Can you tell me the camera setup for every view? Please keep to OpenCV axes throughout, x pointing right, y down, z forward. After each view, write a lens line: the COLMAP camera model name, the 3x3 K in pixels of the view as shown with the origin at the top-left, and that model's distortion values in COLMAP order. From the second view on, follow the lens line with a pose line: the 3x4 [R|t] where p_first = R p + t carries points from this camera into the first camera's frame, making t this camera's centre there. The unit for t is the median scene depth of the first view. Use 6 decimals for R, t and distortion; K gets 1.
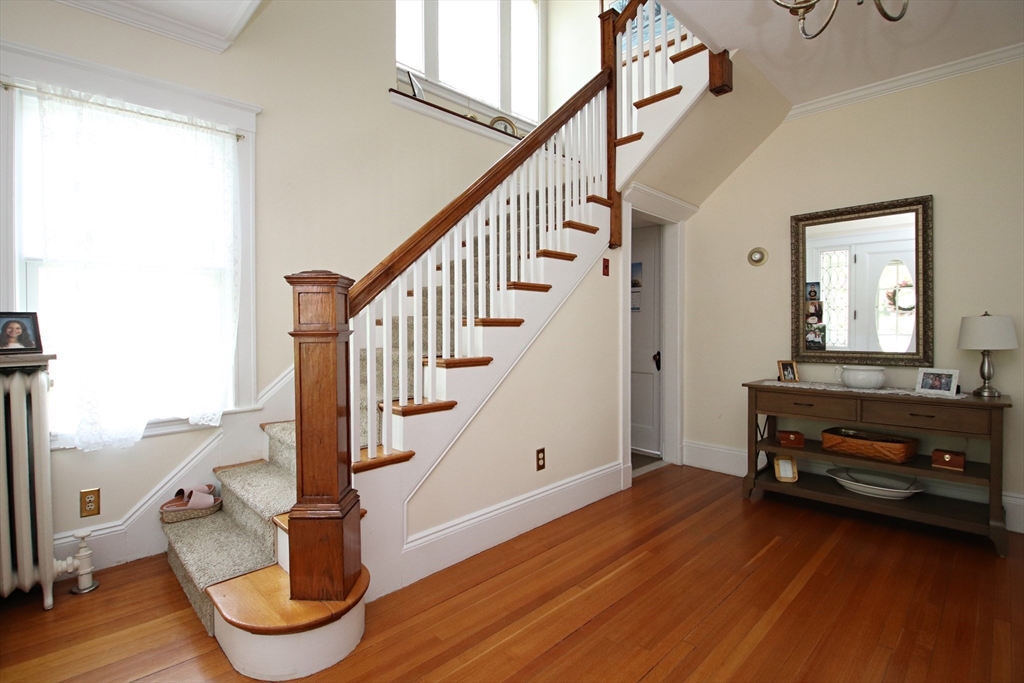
lens RADIAL K [[486.1, 0, 510.8], [0, 486.1, 330.6], [0, 0, 1]] dist [0.020735, -0.031016]
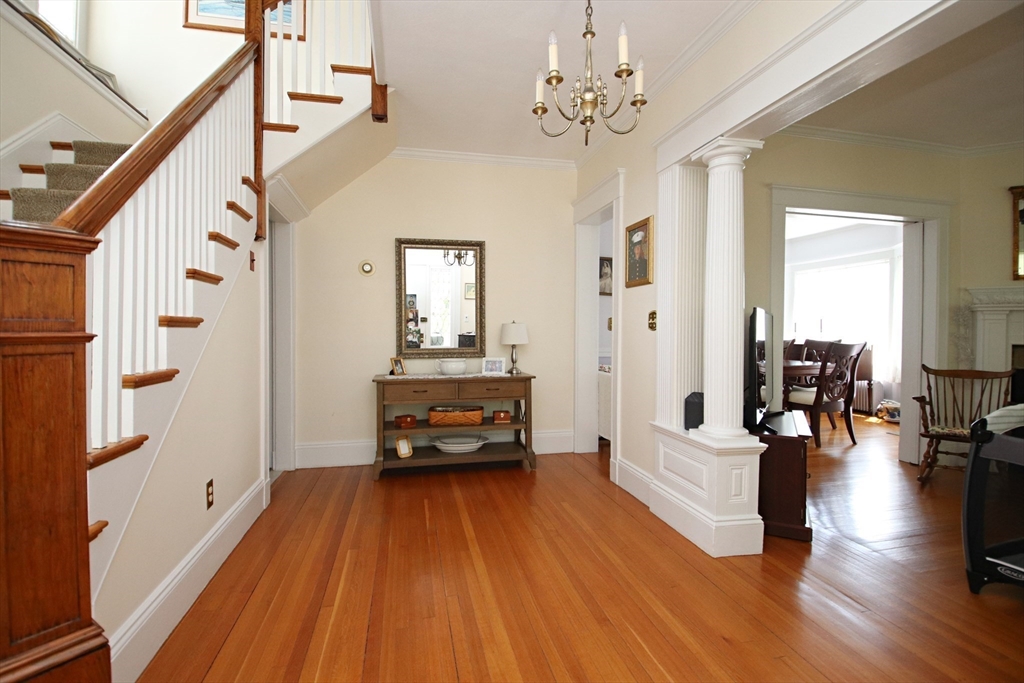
lens RADIAL K [[479.8, 0, 506.3], [0, 479.8, 334.0], [0, 0, 1]] dist [0.015603, -0.030384]
pose [[0.529835, -0.004544, 0.848088, -0.315756], [0.006147, 0.999980, 0.001517, 0.002674], [-0.848078, 0.004410, 0.529853, 0.151877]]
